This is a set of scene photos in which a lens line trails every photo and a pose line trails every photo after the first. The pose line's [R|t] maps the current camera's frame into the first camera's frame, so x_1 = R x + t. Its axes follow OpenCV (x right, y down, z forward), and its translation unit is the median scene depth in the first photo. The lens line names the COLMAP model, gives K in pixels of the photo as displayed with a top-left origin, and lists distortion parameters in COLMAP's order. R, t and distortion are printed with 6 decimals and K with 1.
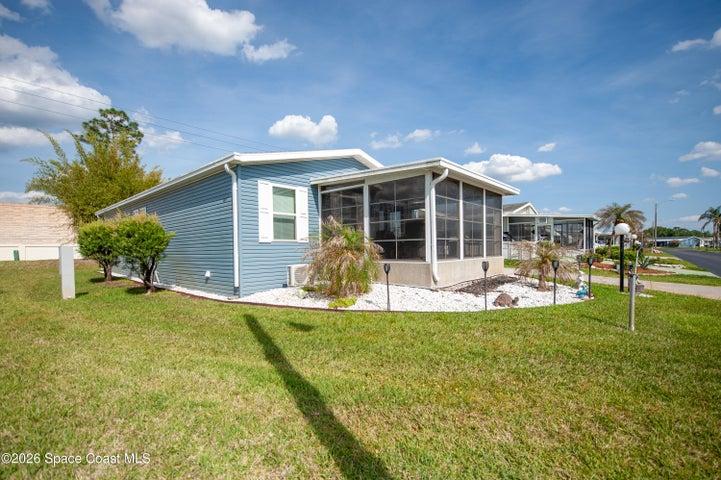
lens RADIAL K [[316.1, 0, 348.0], [0, 316.1, 257.7], [0, 0, 1]] dist [0.001372, -0.000117]
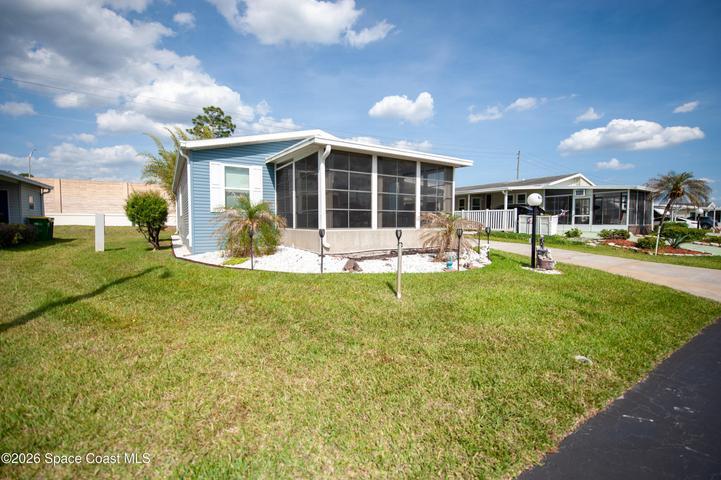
lens RADIAL K [[301.1, 0, 360.5], [0, 301.1, 240.0], [0, 0, 1]] dist [-0.007929, -0.000085]
pose [[0.966754, 0.028529, -0.254113, 0.499258], [-0.021494, 0.999306, 0.030416, 0.011181], [0.254805, -0.023943, 0.966696, 0.007361]]
